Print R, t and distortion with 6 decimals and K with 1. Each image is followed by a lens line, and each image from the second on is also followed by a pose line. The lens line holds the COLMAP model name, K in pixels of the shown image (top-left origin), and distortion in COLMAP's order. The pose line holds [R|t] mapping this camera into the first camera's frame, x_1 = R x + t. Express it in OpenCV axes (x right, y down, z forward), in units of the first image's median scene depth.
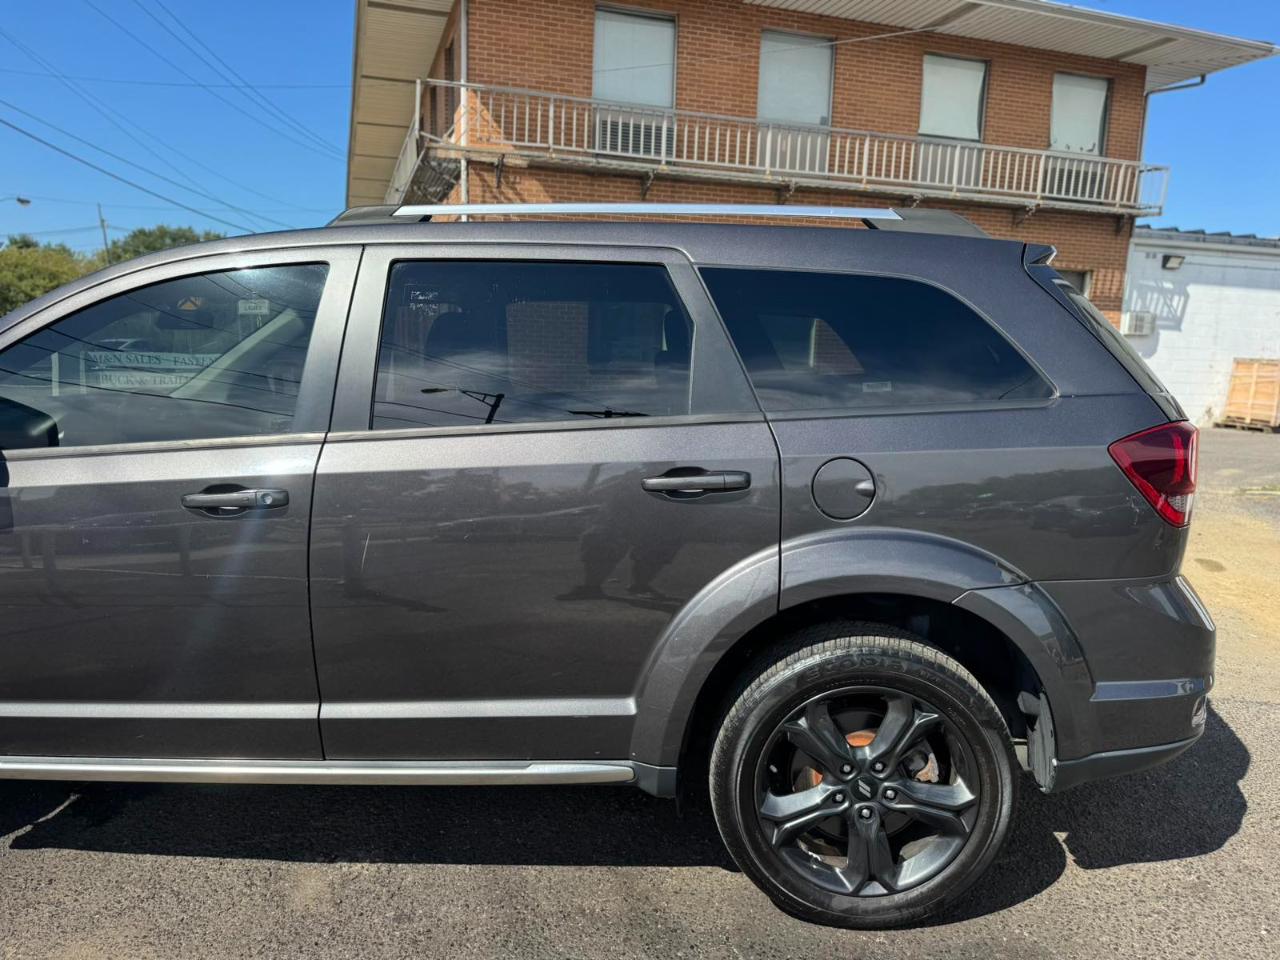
lens RADIAL K [[902.5, 0, 626.9], [0, 902.5, 485.4], [0, 0, 1]] dist [0.040584, -0.050756]
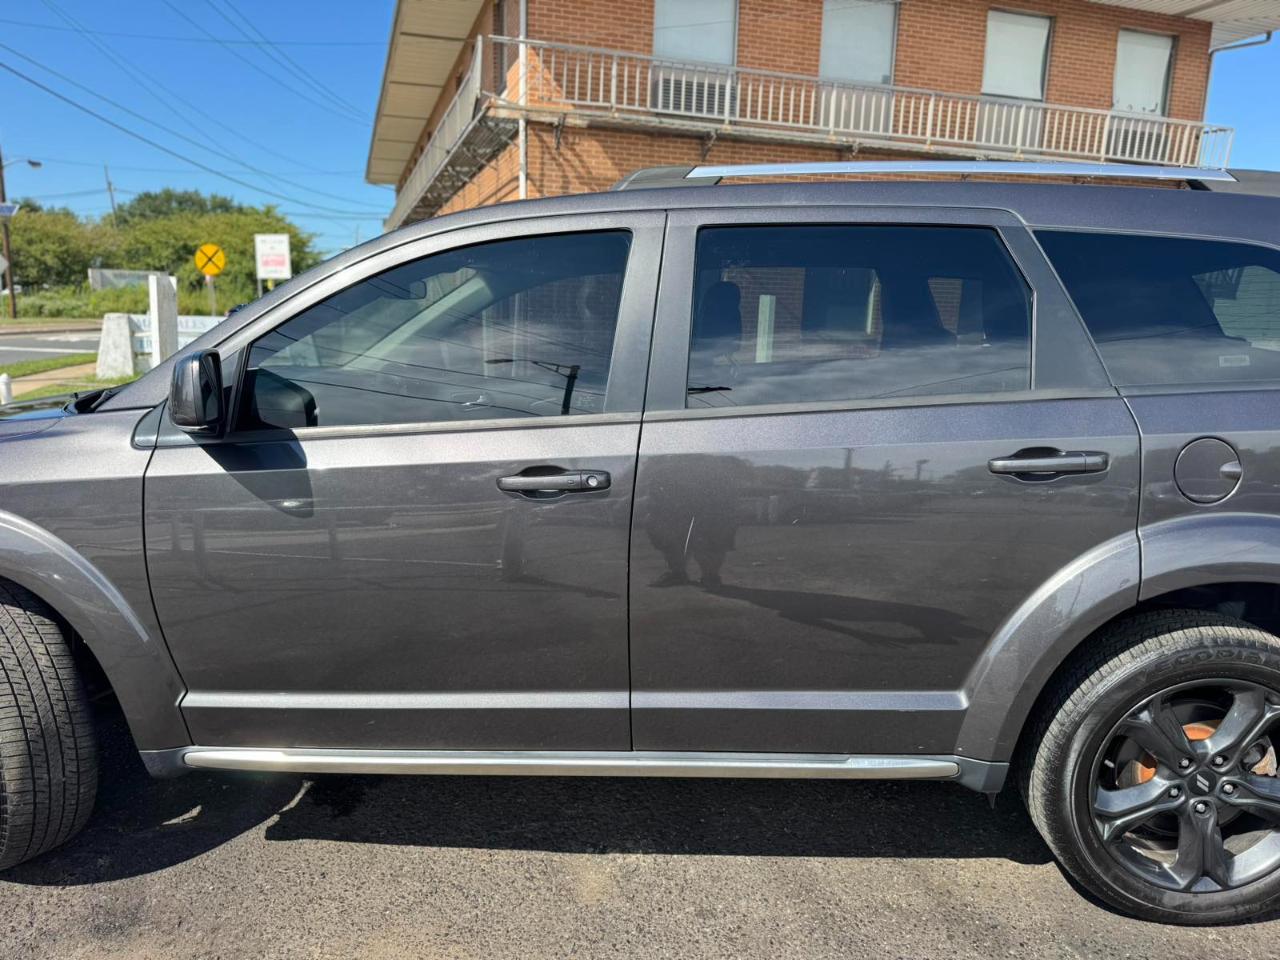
lens RADIAL K [[902.5, 0, 637.0], [0, 902.5, 489.6], [0, 0, 1]] dist [0.040584, -0.050756]
pose [[0.999998, -0.000598, 0.001872, -0.058602], [0.000520, 0.999144, 0.041371, -0.002572], [-0.001895, -0.041370, 0.999142, 0.009913]]
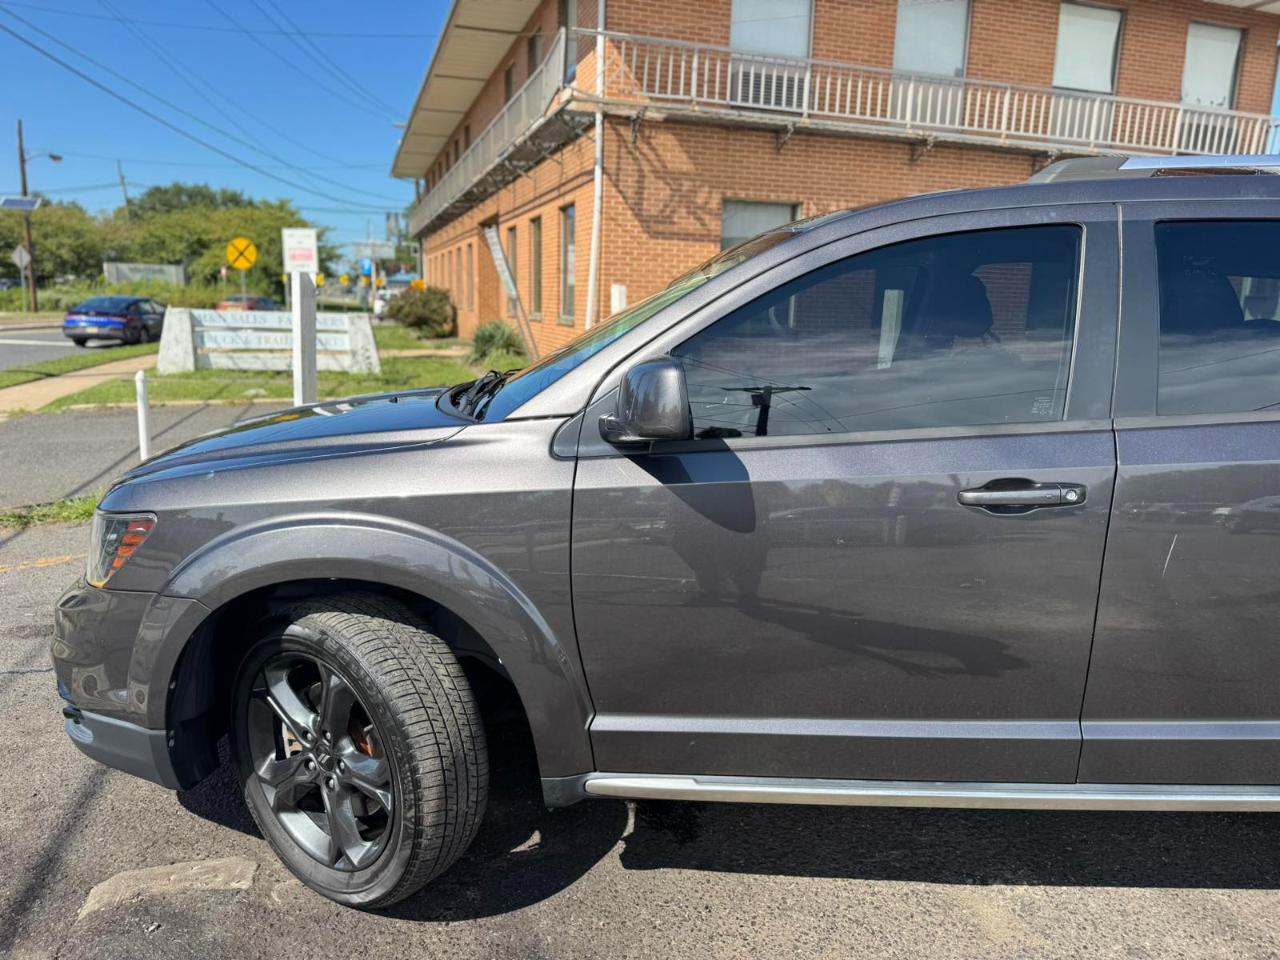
lens RADIAL K [[902.5, 0, 640.9], [0, 902.5, 485.7], [0, 0, 1]] dist [0.040584, -0.050756]
pose [[0.999999, 0.000438, 0.001023, -0.136027], [-0.000482, 0.999071, 0.043103, -0.005390], [-0.001003, -0.043103, 0.999070, 0.020607]]
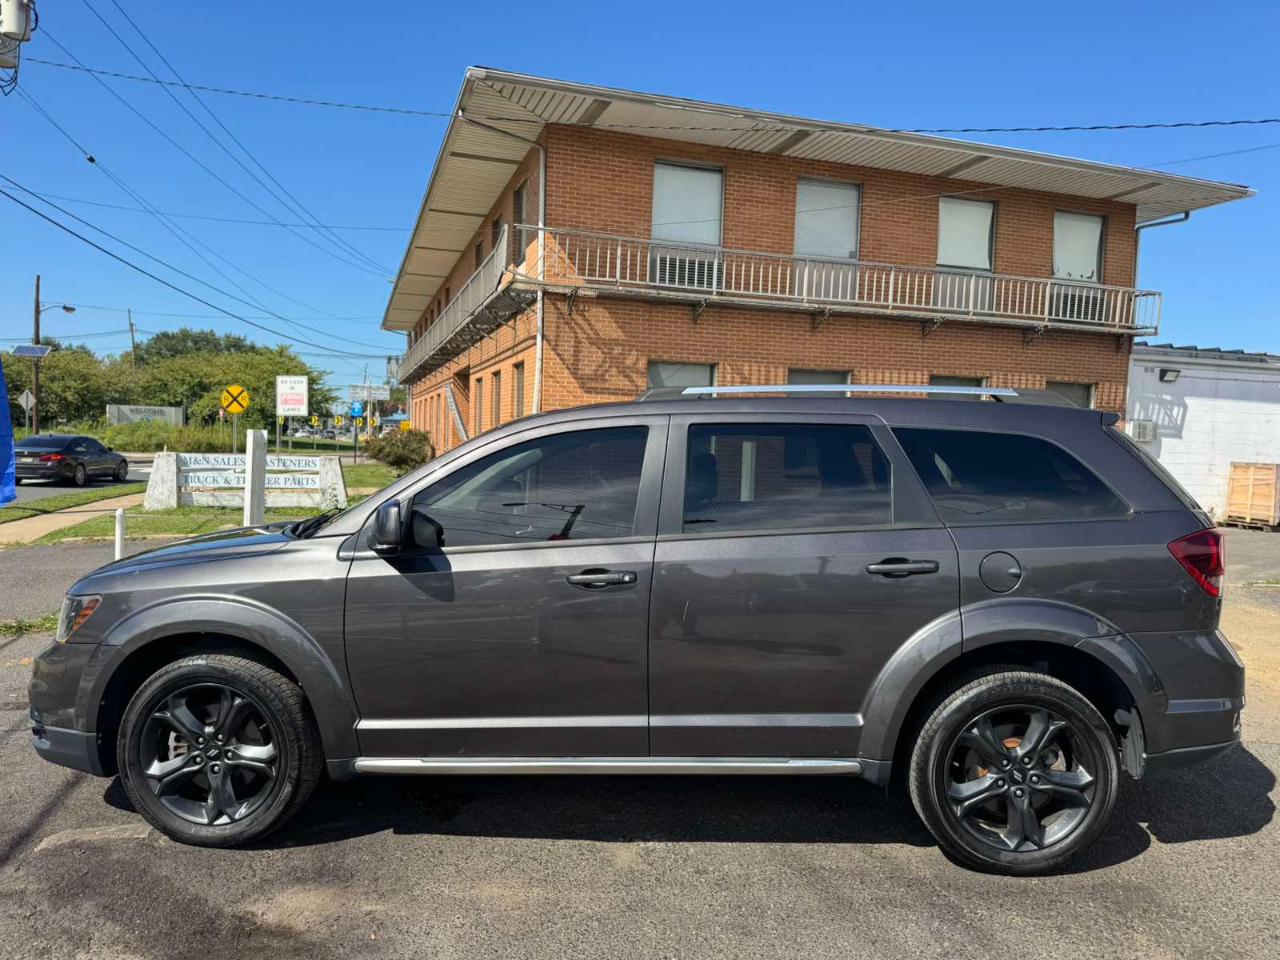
lens RADIAL K [[902.5, 0, 637.4], [0, 902.5, 474.4], [0, 0, 1]] dist [0.040584, -0.050756]
pose [[0.999977, 0.000338, 0.006811, -0.065135], [0.000471, 0.992958, -0.118469, 0.003489], [-0.006803, 0.118469, 0.992934, -0.093236]]
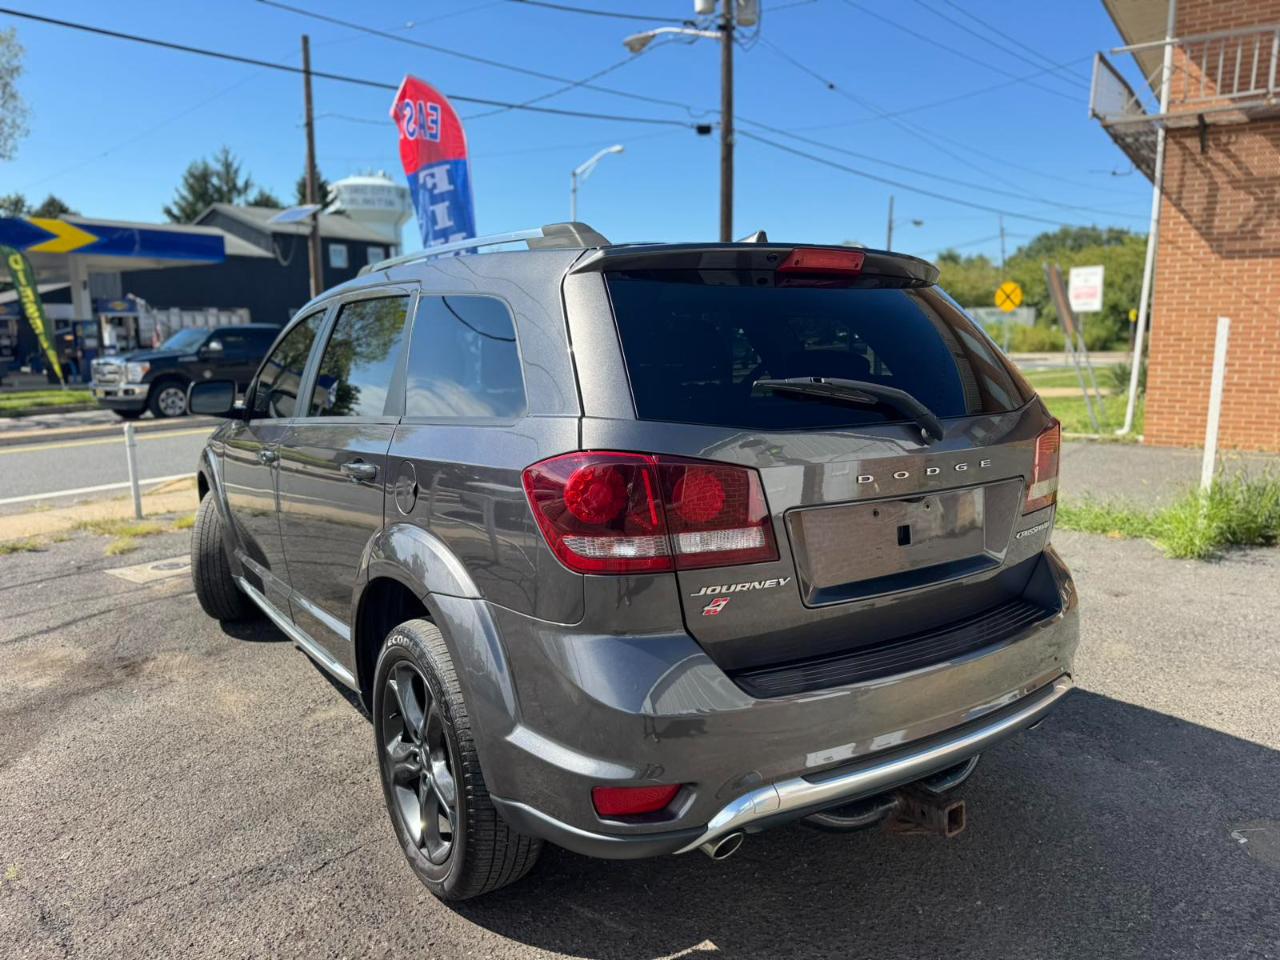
lens RADIAL K [[902.5, 0, 651.4], [0, 902.5, 477.5], [0, 0, 1]] dist [0.040584, -0.050756]
pose [[0.624962, 0.091581, -0.775265, 0.220585], [-0.096367, 0.994550, 0.039801, -0.013680], [0.774684, 0.049835, 0.630381, 0.086866]]
